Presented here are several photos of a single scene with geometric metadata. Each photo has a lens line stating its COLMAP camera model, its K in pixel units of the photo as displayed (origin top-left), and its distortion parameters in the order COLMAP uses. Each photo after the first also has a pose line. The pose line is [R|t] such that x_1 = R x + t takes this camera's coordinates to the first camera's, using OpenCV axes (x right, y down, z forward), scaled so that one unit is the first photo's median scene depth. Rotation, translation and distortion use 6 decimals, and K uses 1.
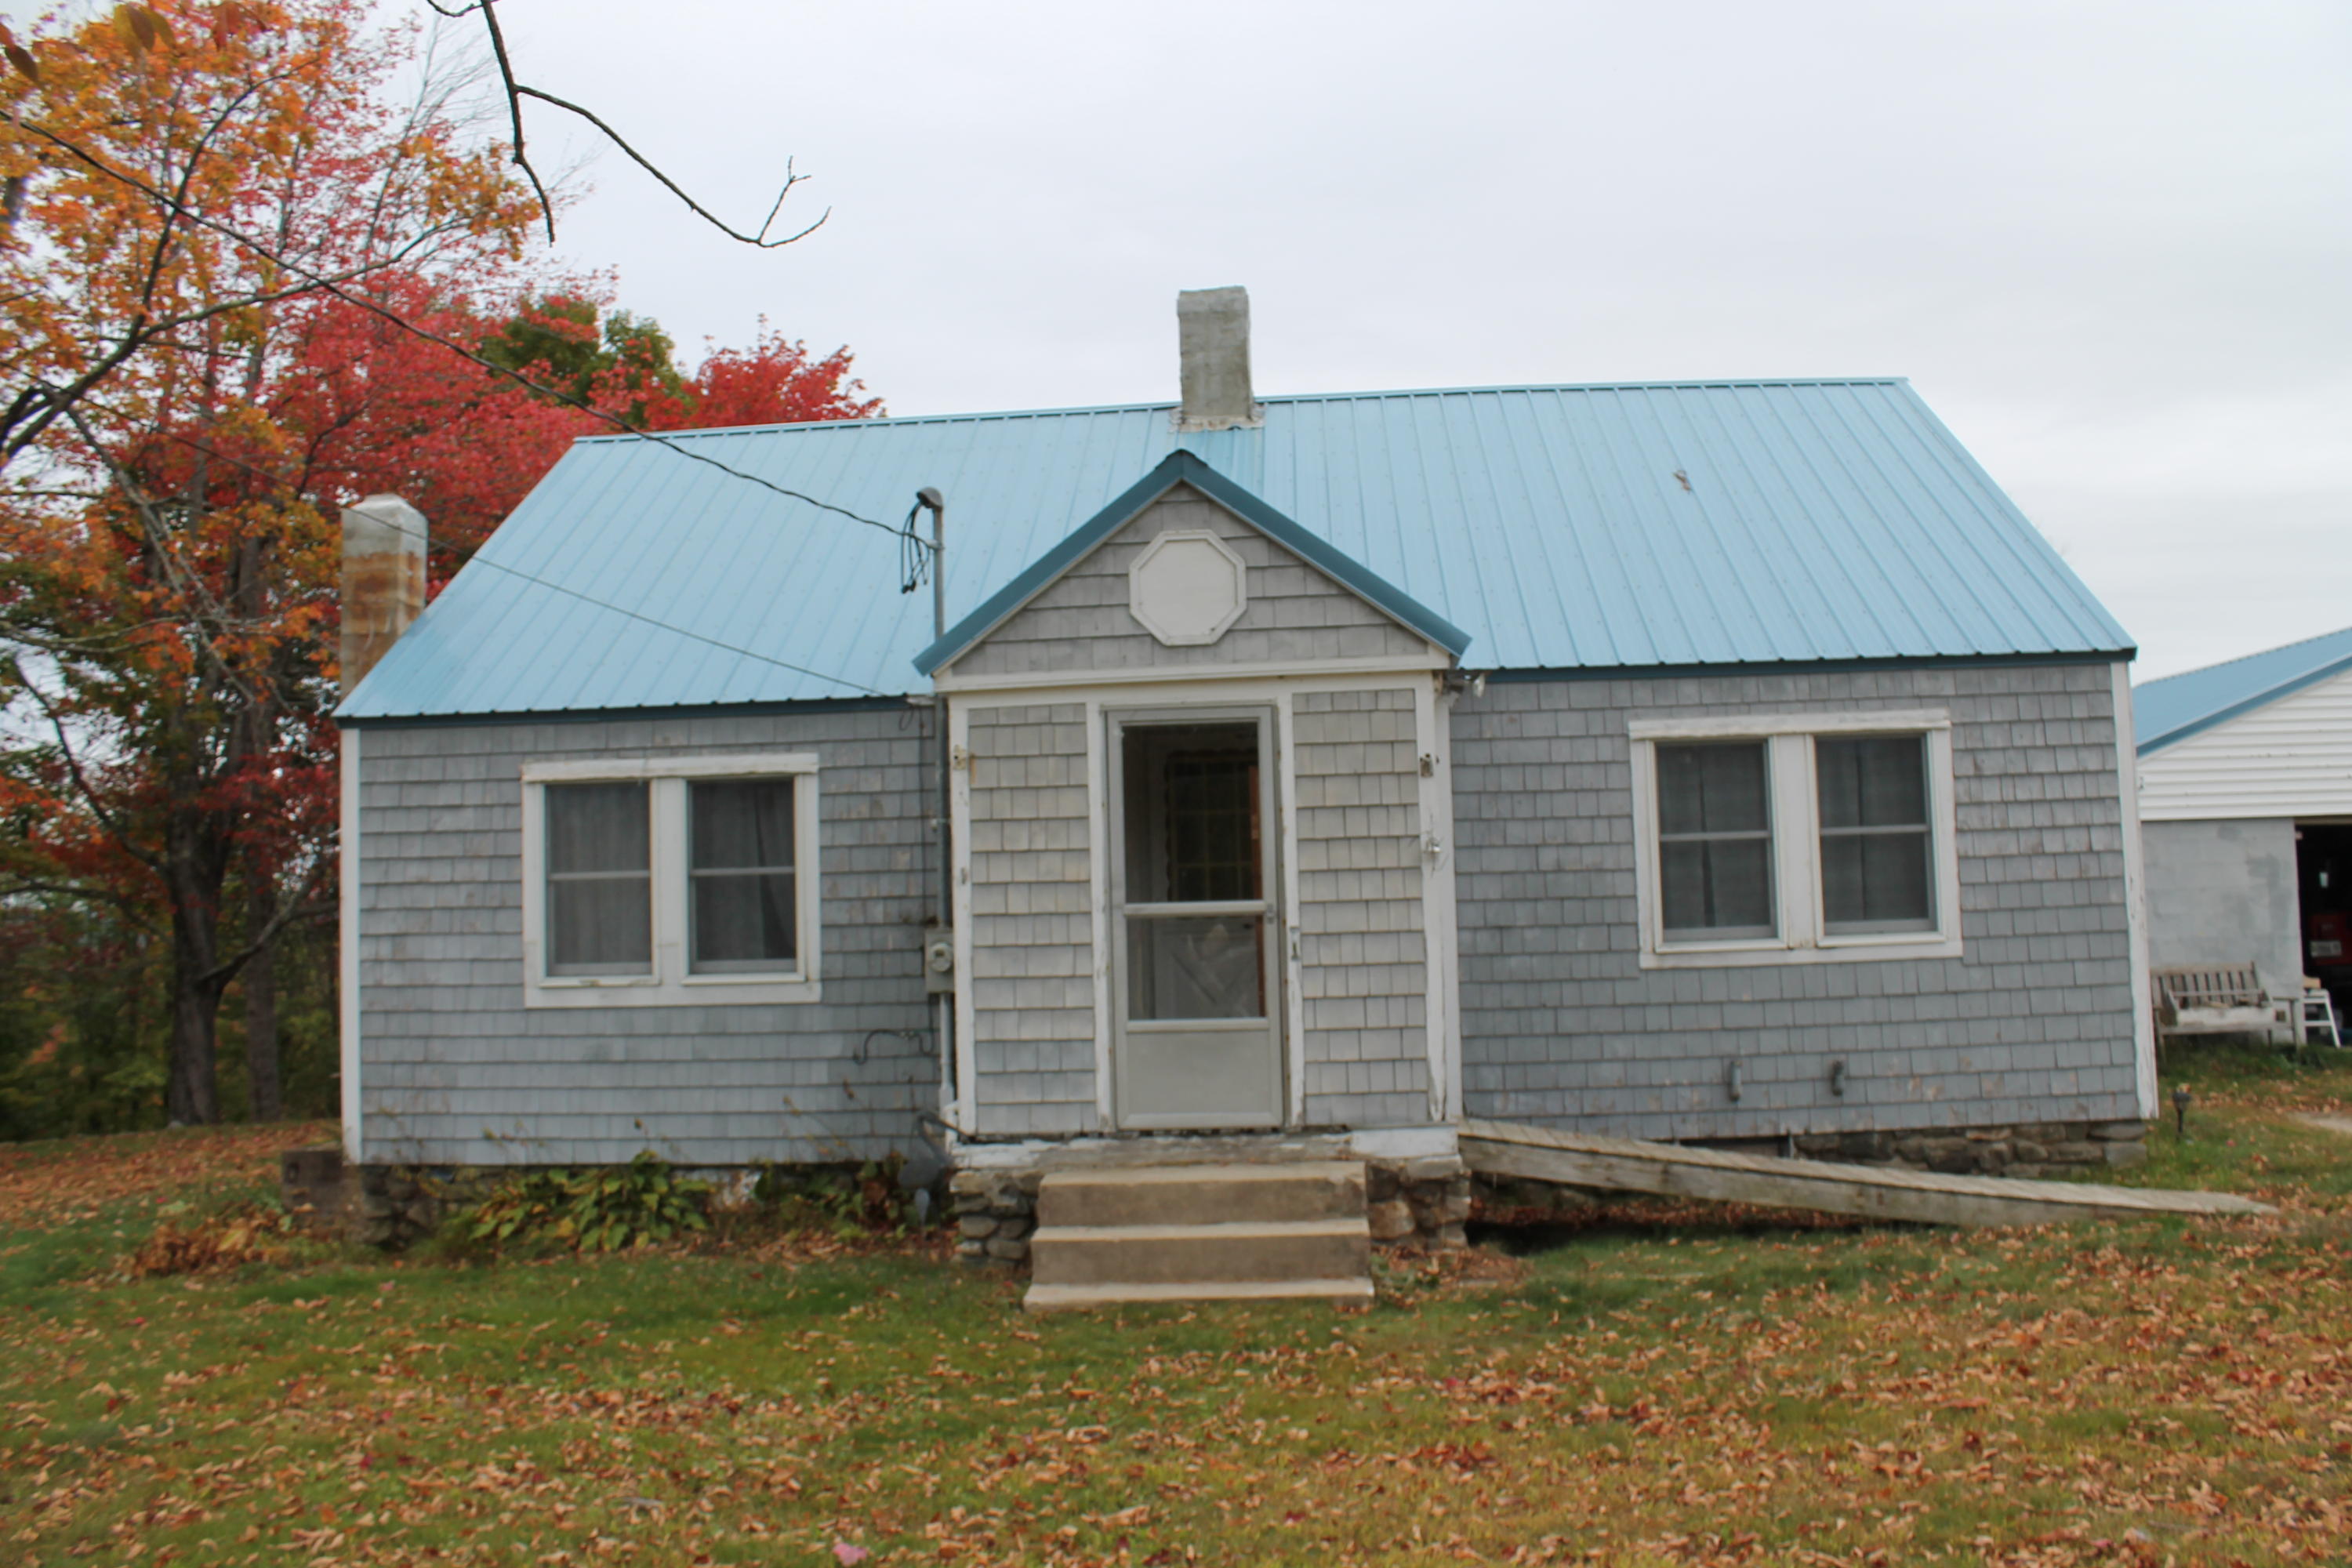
lens RADIAL K [[1959.8, 0, 1176.0], [0, 1959.8, 784.0], [0, 0, 1]] dist [-0.177449, 0.158630]
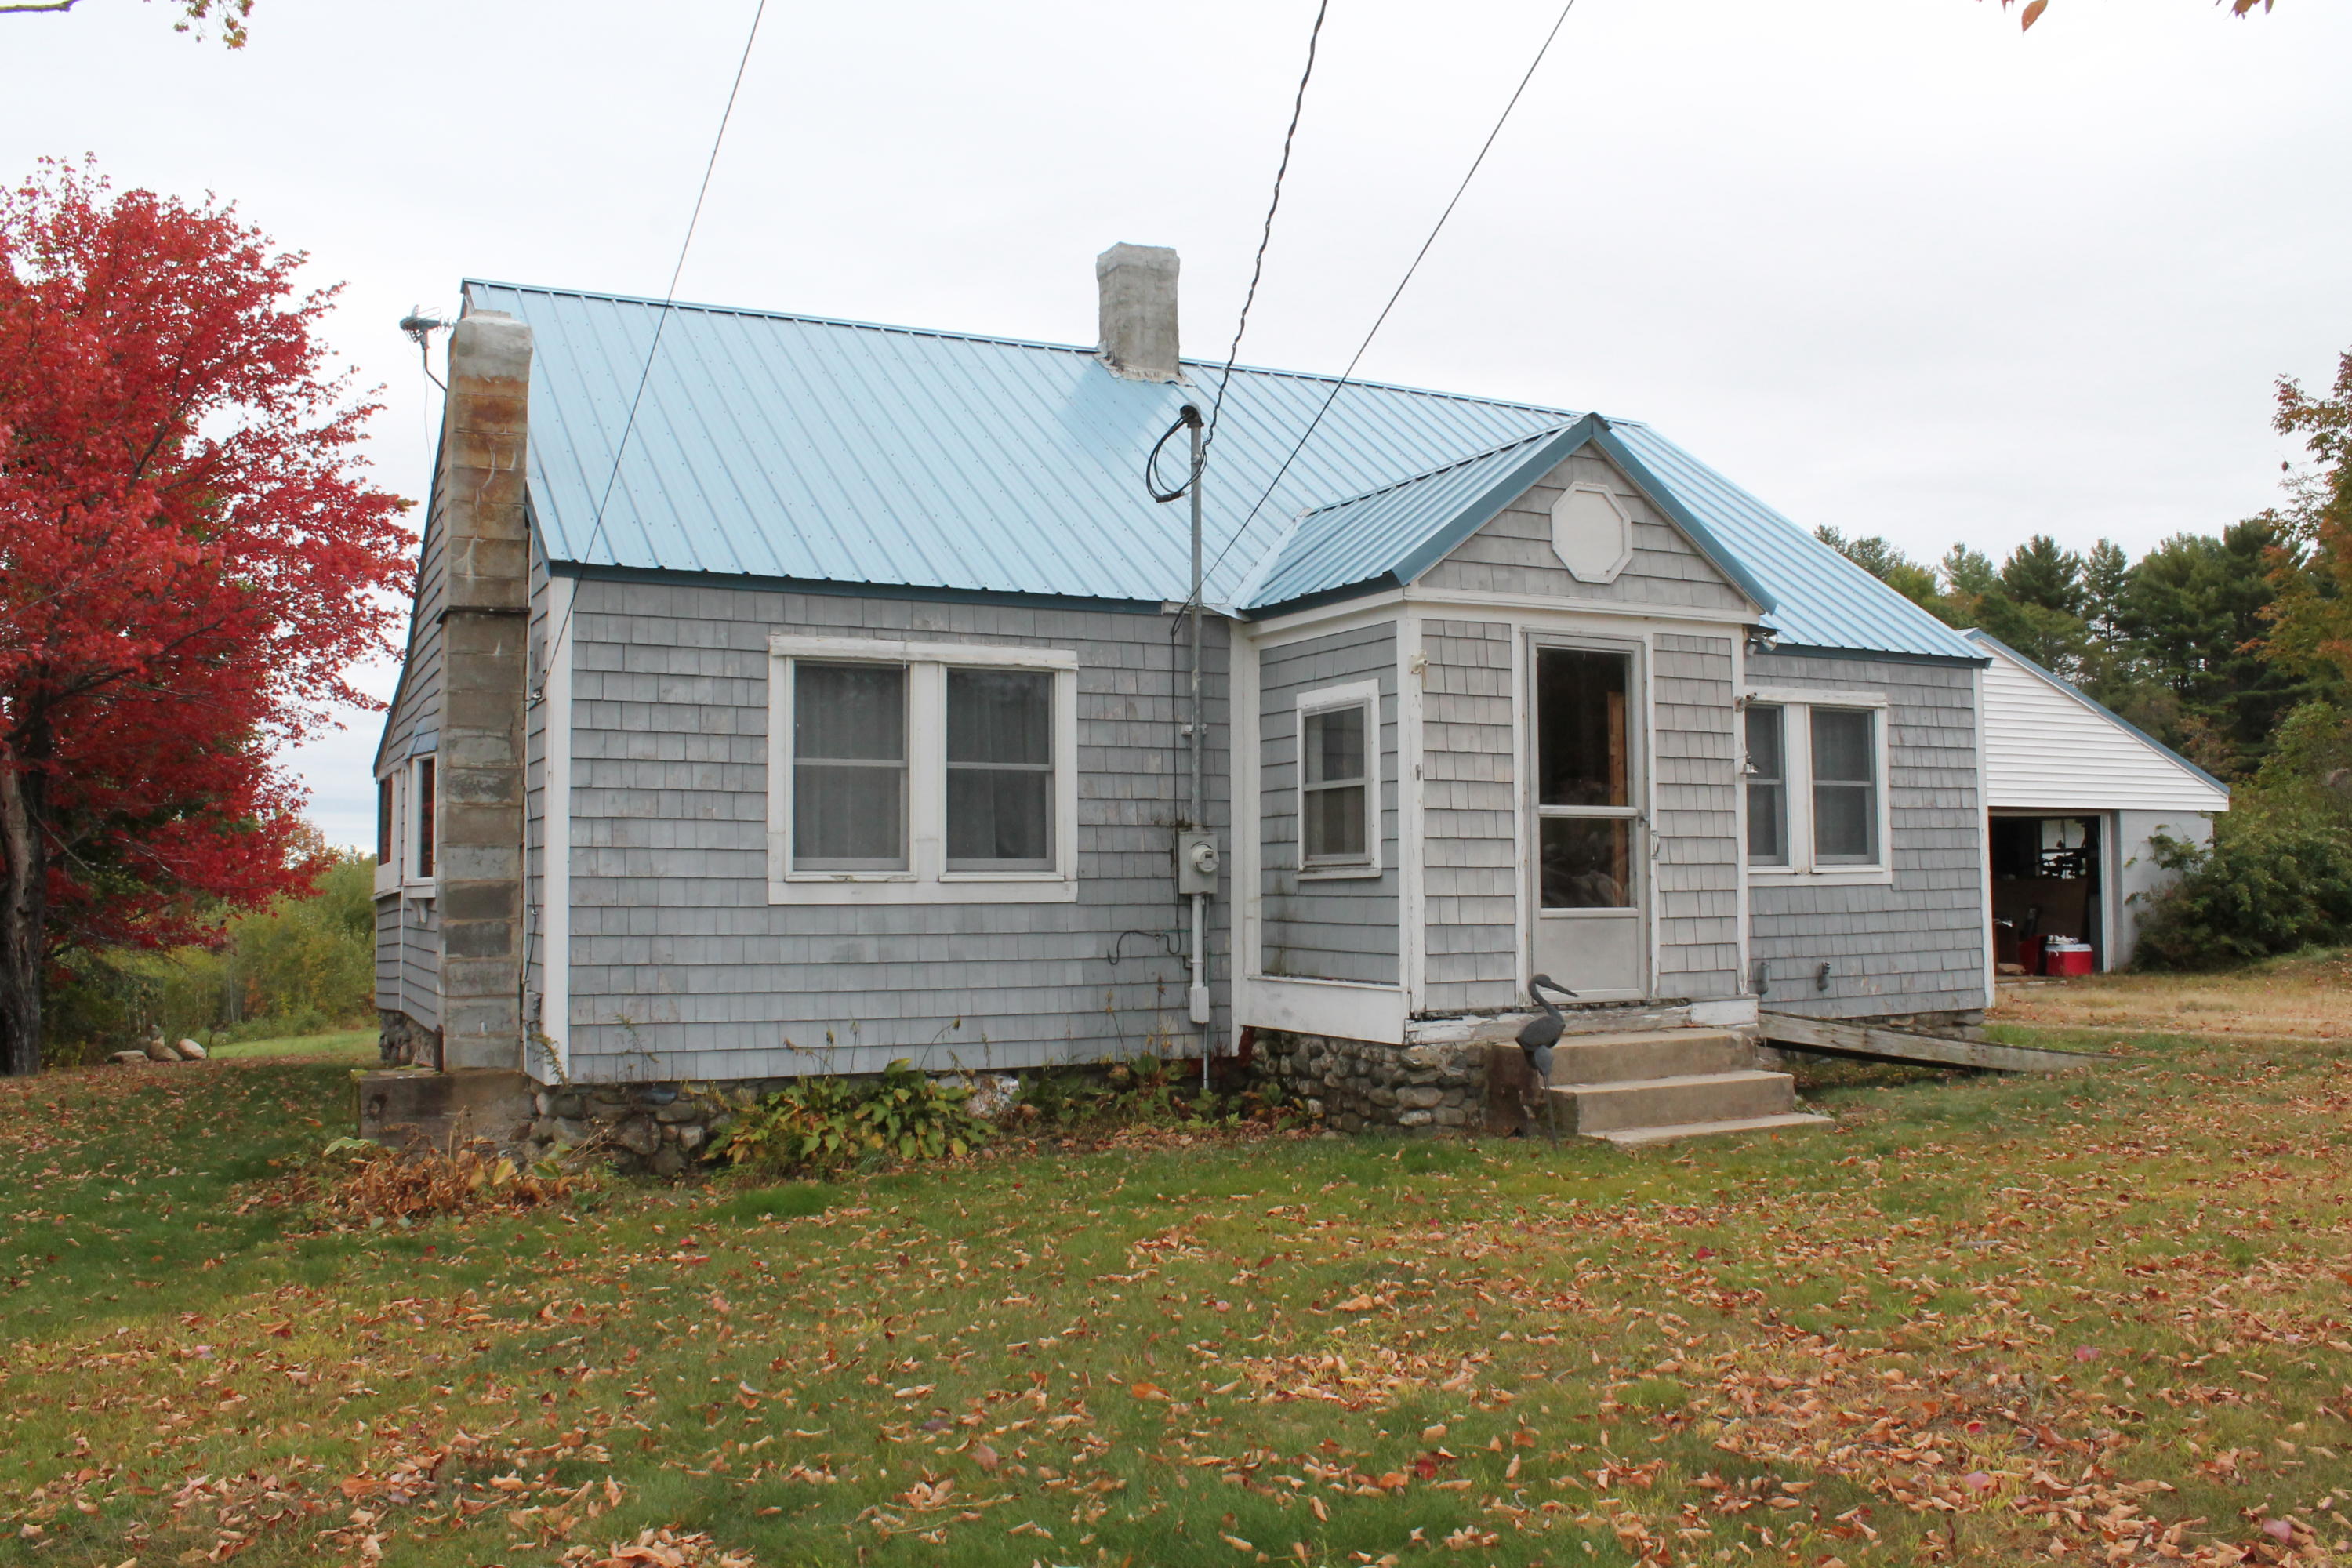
lens RADIAL K [[1980.3, 0, 1176.0], [0, 1980.3, 784.0], [0, 0, 1]] dist [-0.173602, 0.159103]
pose [[0.859817, 0.051874, 0.507960, -0.675368], [-0.052323, 0.998540, -0.013407, 0.065210], [-0.507914, -0.015050, 0.861276, 0.112023]]
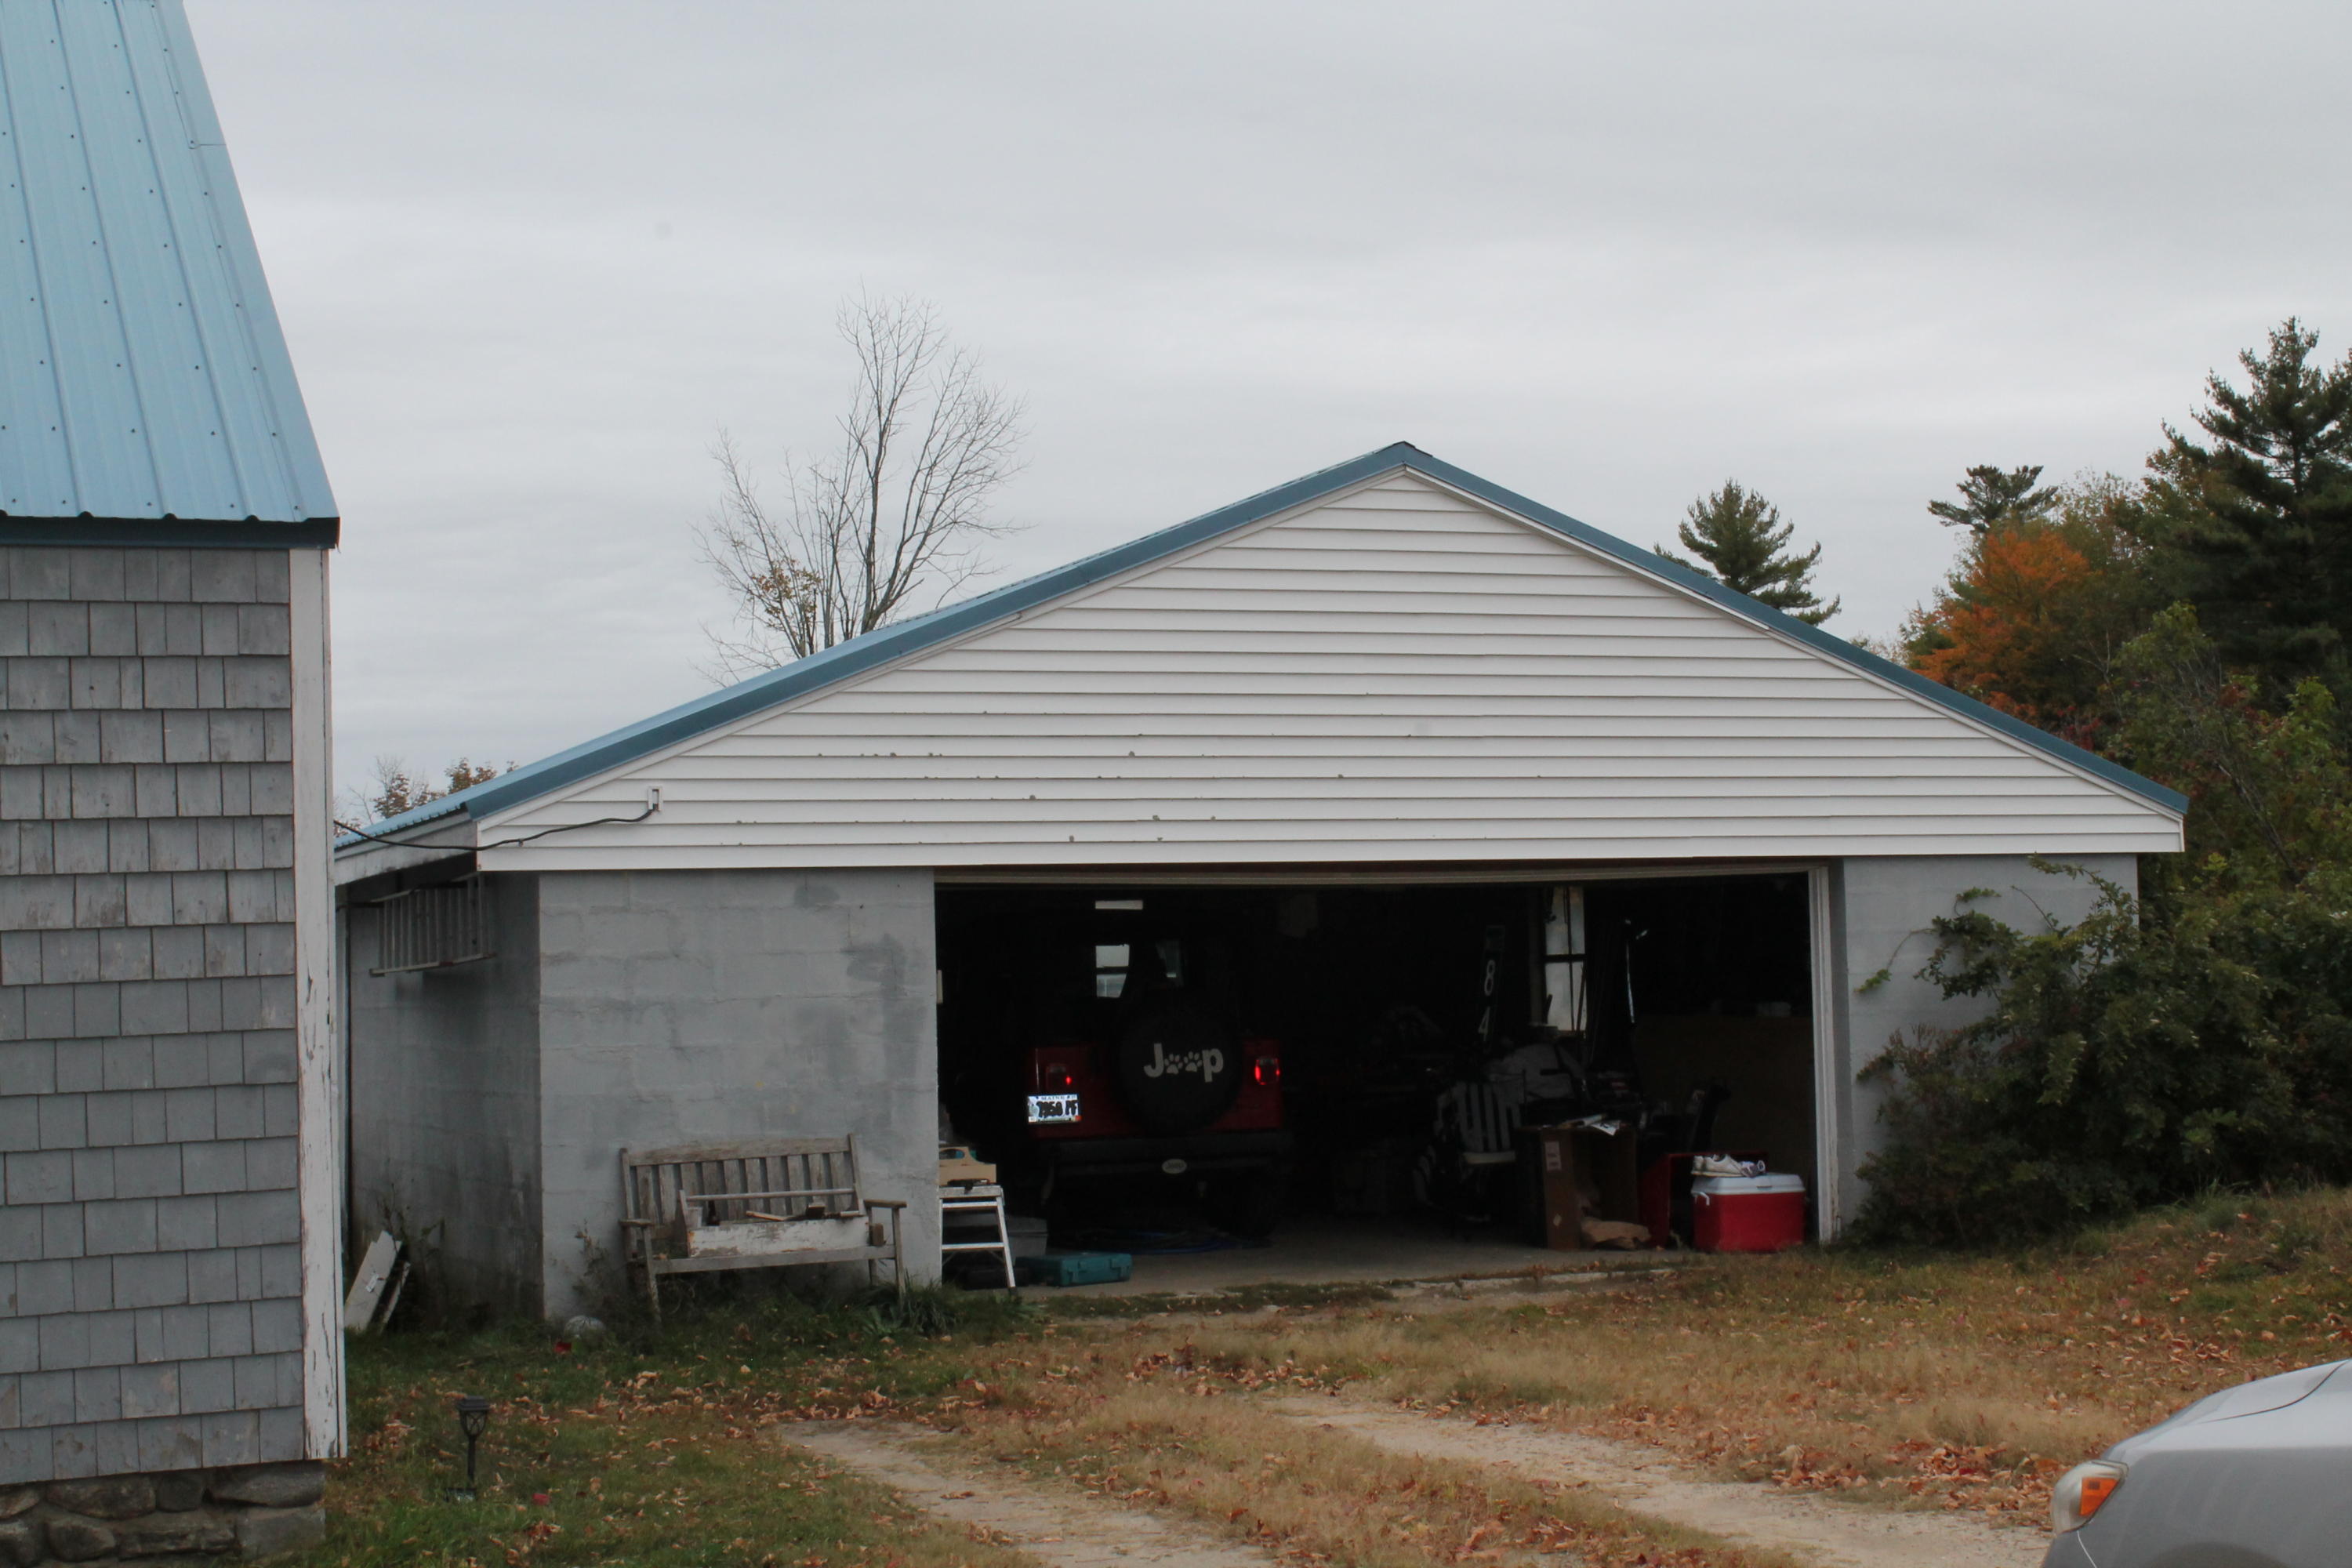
lens RADIAL K [[3574.8, 0, 1176.0], [0, 3574.8, 784.0], [0, 0, 1]] dist [0.000636, 0.062475]
pose [[0.897816, 0.029170, 0.439404, 0.289984], [-0.028096, 0.999565, -0.008948, 0.000100], [-0.439474, -0.004312, 0.898245, 0.046077]]
